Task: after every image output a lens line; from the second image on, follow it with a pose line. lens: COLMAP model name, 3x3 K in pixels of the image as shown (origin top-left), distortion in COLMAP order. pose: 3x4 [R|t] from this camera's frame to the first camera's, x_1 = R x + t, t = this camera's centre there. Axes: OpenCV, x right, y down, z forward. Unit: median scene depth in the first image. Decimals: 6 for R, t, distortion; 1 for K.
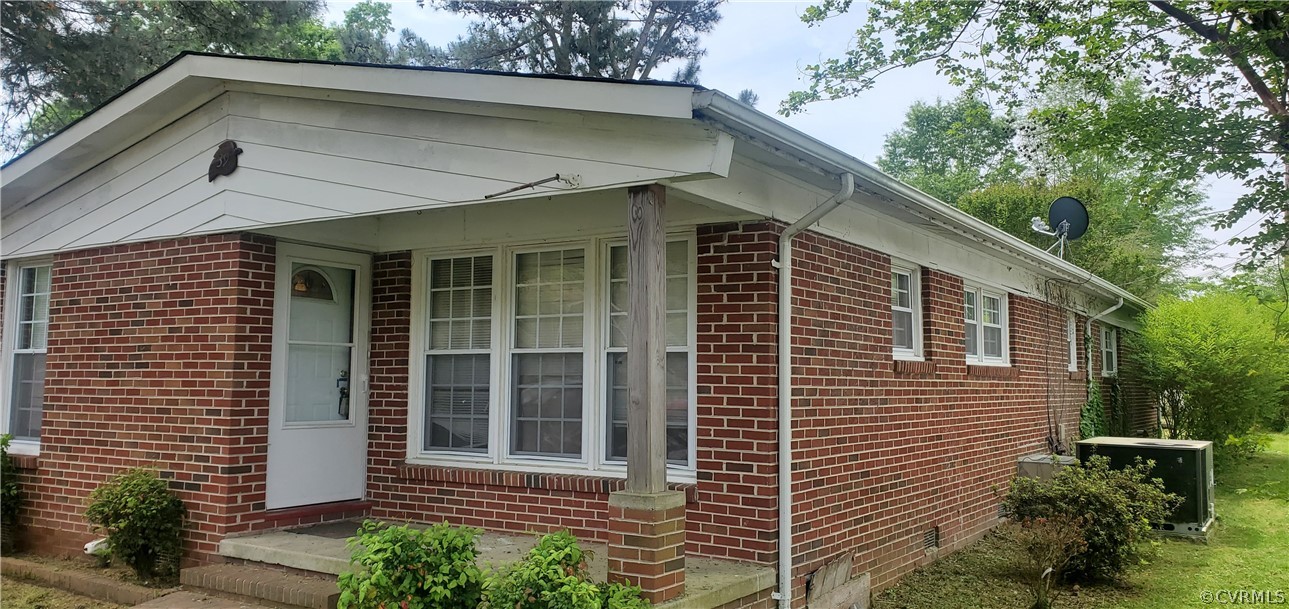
lens RADIAL K [[967.6, 0, 646.7], [0, 967.6, 294.7], [0, 0, 1]] dist [0.004627, 0.000312]
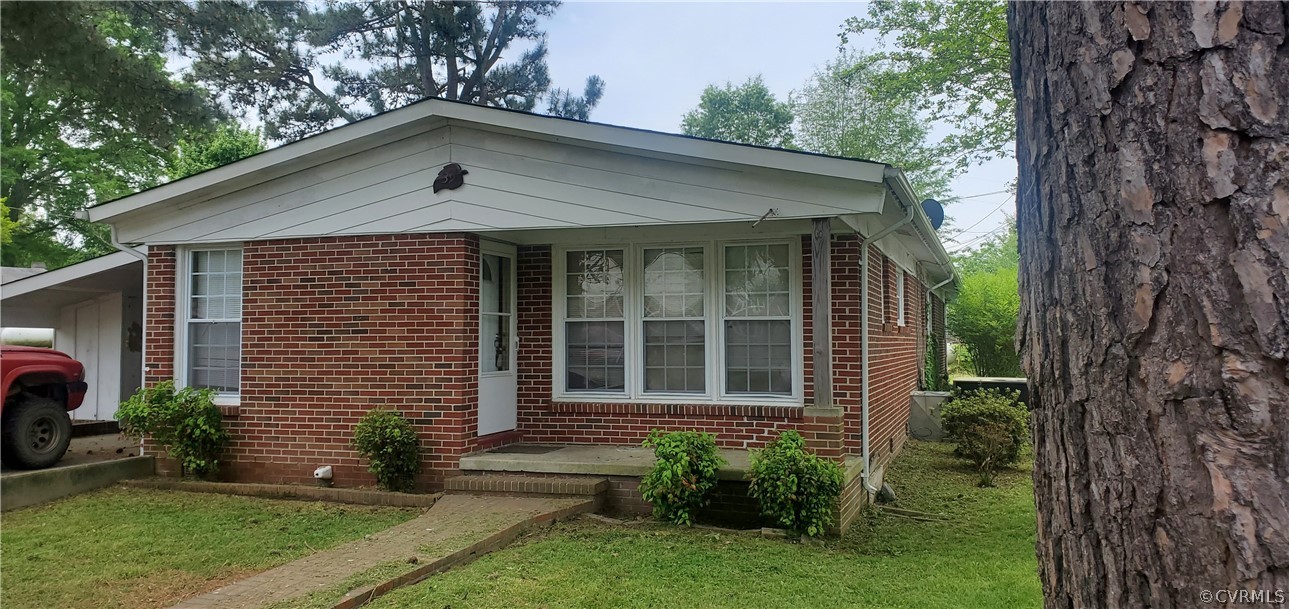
lens RADIAL K [[922.2, 0, 644.5], [0, 922.2, 304.5], [0, 0, 1]] dist [0.097873, -0.001175]
pose [[0.973085, -0.001845, 0.230440, -0.441007], [-0.010110, 0.998664, 0.050684, -0.030155], [-0.230226, -0.051650, 0.971766, -0.294353]]
